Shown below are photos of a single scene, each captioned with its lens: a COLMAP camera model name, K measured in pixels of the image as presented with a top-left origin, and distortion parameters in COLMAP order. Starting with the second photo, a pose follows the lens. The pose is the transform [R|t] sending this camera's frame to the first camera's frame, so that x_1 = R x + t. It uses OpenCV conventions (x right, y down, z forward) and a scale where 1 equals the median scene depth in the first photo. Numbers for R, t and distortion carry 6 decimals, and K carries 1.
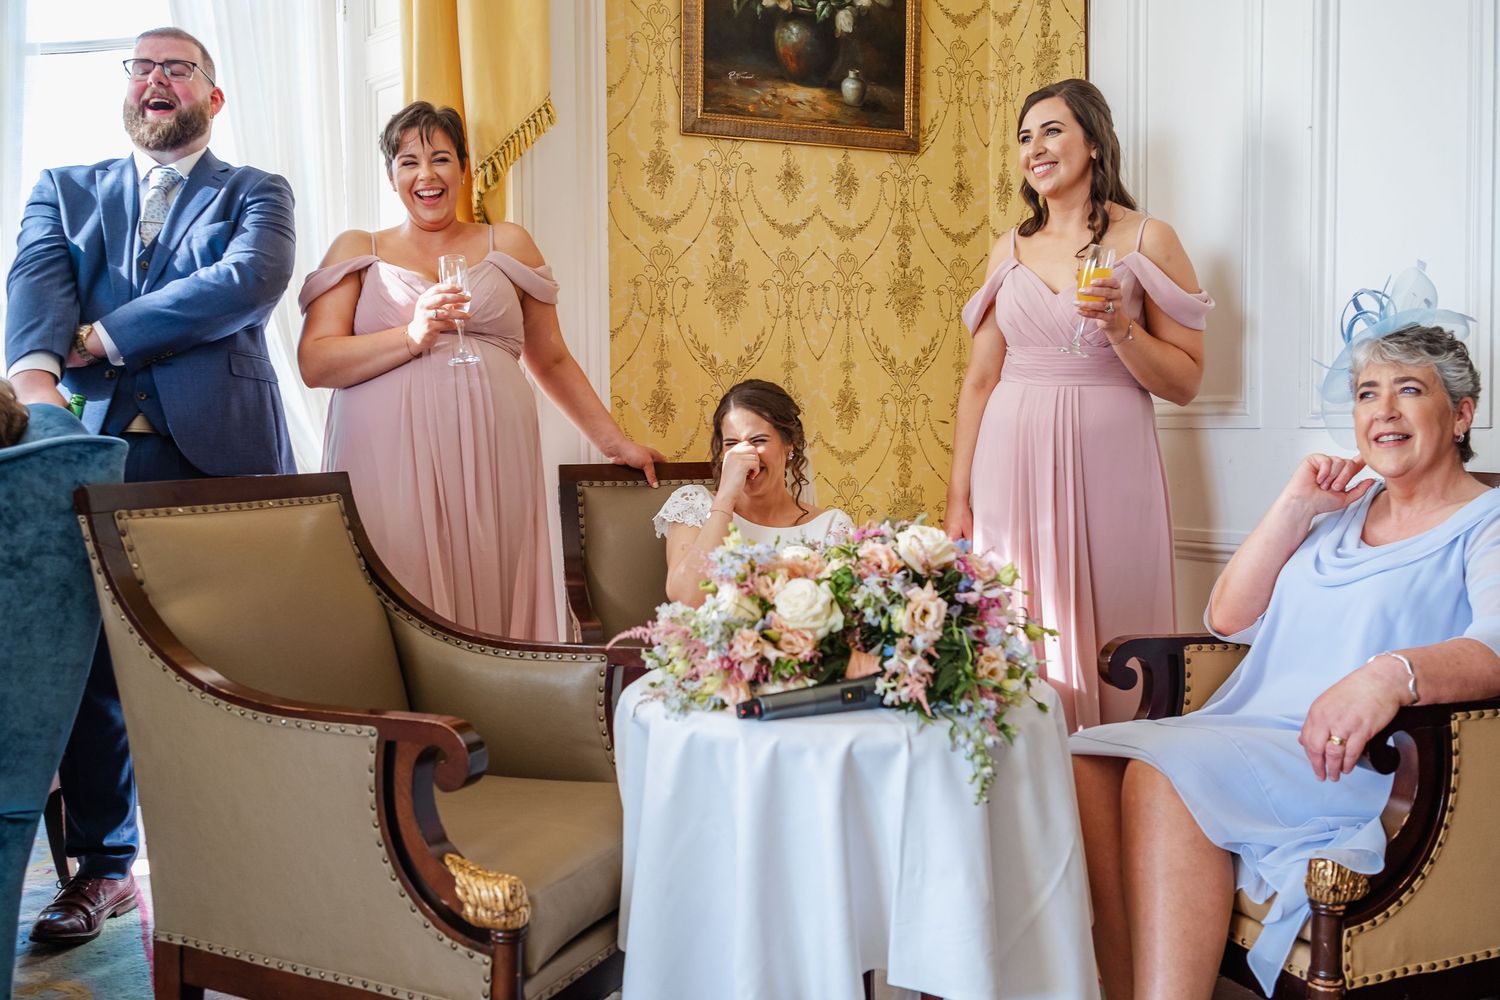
lens RADIAL K [[1502.0, 0, 744.8], [0, 1502.0, 489.7], [0, 0, 1]] dist [0.016425, 0.000000]
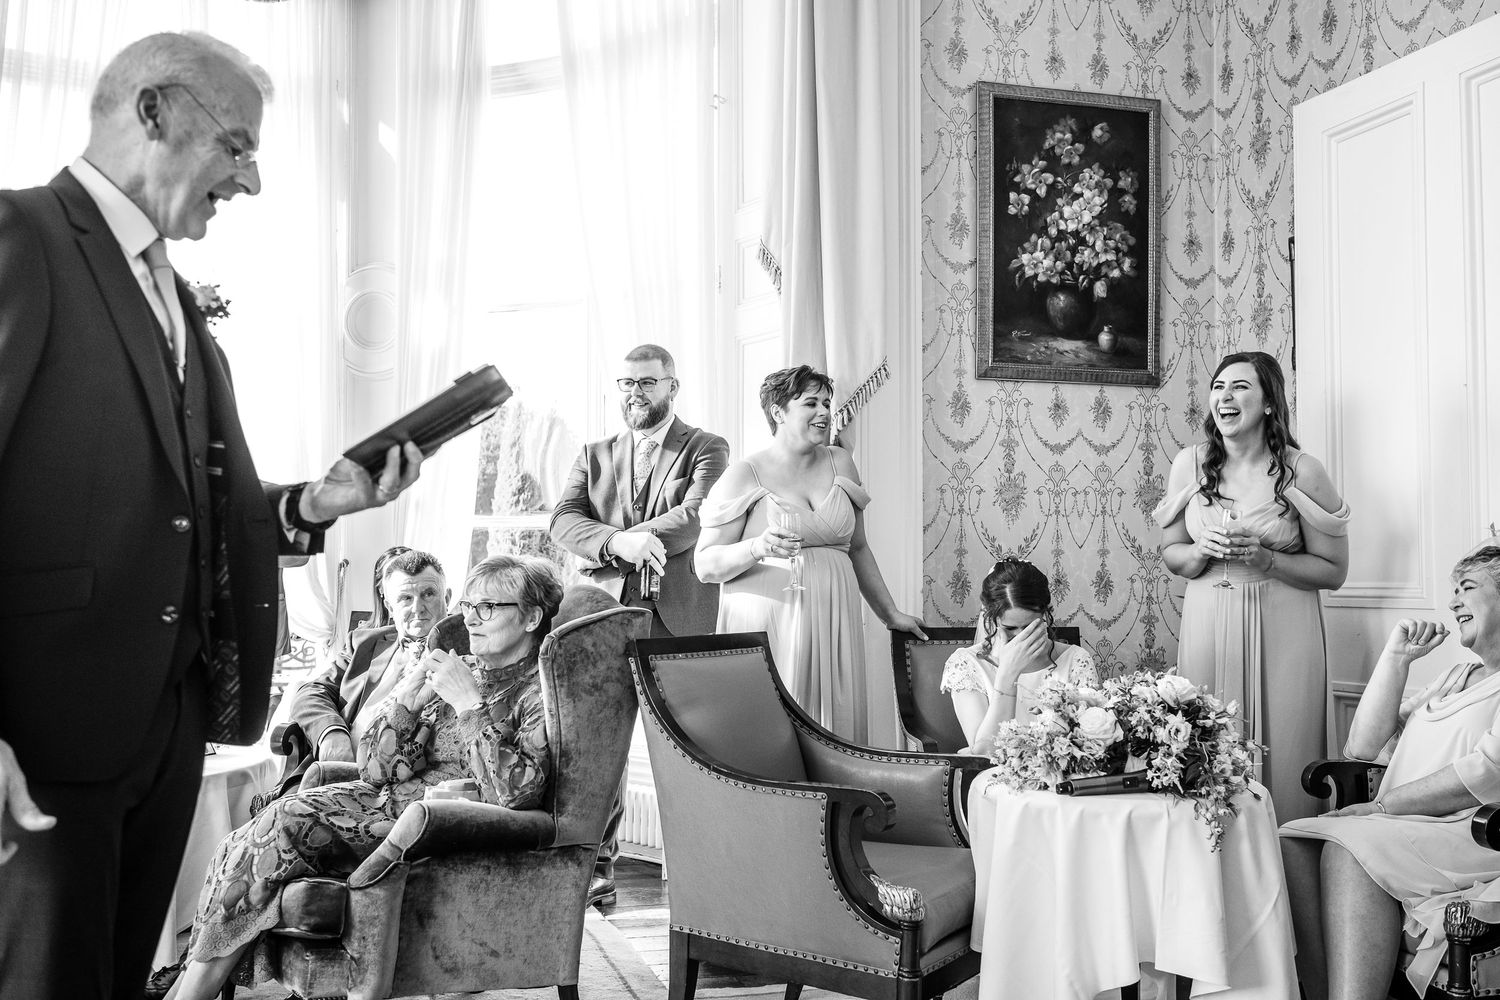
lens RADIAL K [[1502.0, 0, 751.9], [0, 1502.0, 507.5], [0, 0, 1]] dist [0.016425, 0.000000]
pose [[0.990243, 0.004781, -0.139271, -0.088084], [-0.017427, 0.995814, -0.089723, -0.000758], [0.138259, 0.091275, 0.986181, -0.541921]]
